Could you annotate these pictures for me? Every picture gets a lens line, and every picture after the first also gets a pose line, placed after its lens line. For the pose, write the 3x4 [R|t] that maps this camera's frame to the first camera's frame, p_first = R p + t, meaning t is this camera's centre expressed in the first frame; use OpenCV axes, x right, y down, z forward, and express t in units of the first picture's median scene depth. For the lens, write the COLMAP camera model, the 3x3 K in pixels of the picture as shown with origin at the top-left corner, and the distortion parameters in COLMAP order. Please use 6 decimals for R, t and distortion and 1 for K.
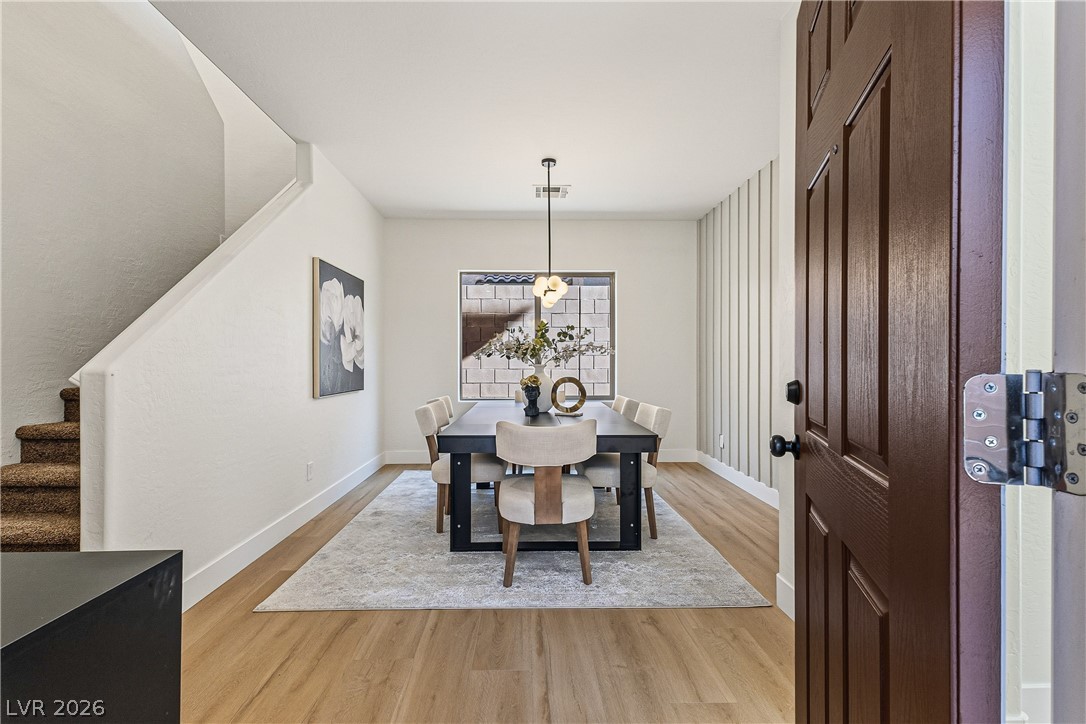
lens RADIAL K [[498.8, 0, 540.3], [0, 498.8, 363.2], [0, 0, 1]] dist [0.016516, -0.001505]
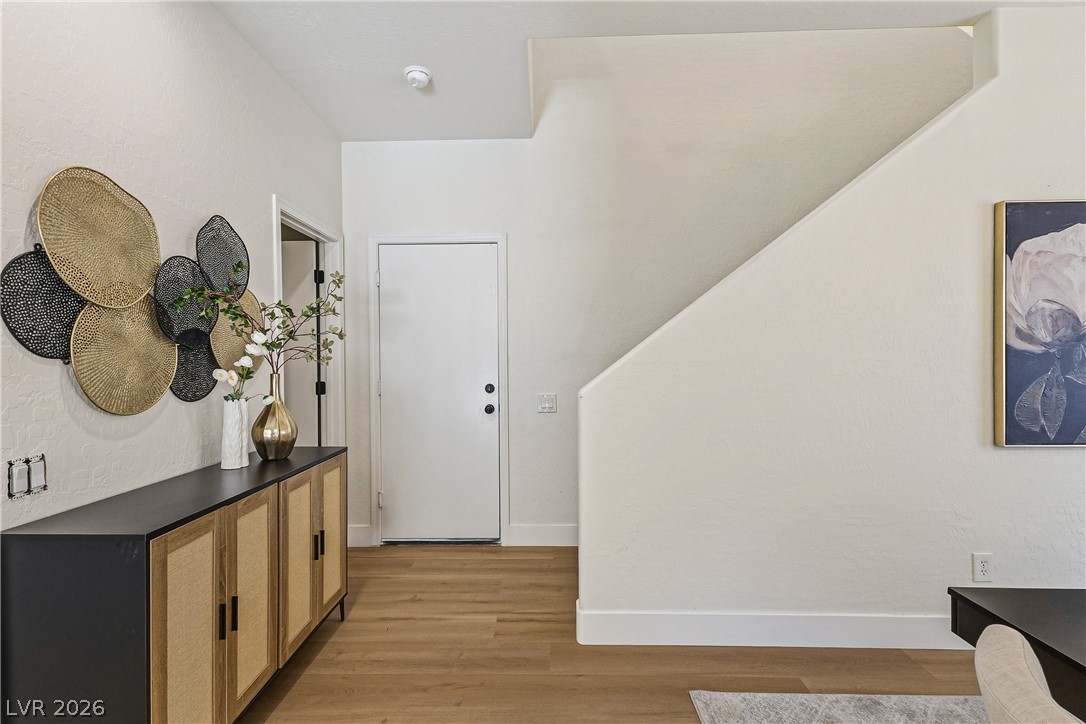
lens RADIAL K [[498.8, 0, 536.3], [0, 498.8, 362.2], [0, 0, 1]] dist [0.016516, -0.001505]
pose [[-0.052016, 0.007003, -0.998622, 0.151339], [0.003892, 0.999969, 0.006810, -0.031117], [0.998639, -0.003533, -0.052042, 0.462173]]
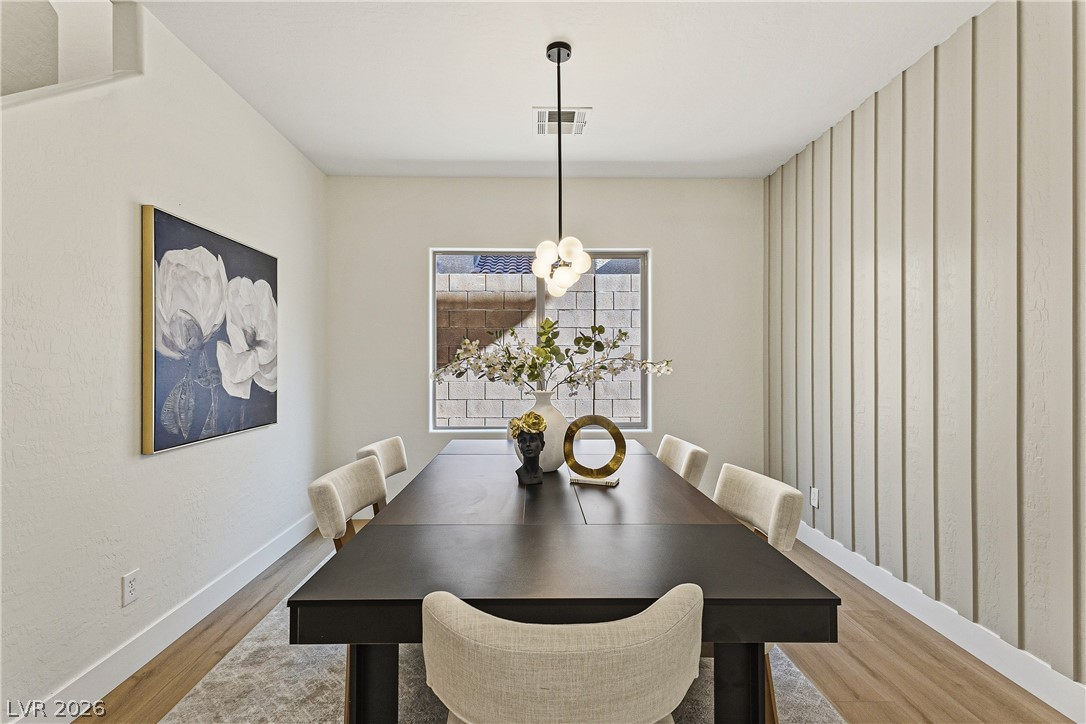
lens RADIAL K [[498.8, 0, 537.7], [0, 498.8, 361.5], [0, 0, 1]] dist [0.016516, -0.001505]
pose [[0.999909, 0.000144, -0.013462, -0.000130], [-0.000187, 0.999995, -0.003194, -0.030948], [0.013462, 0.003196, 0.999904, 0.407072]]
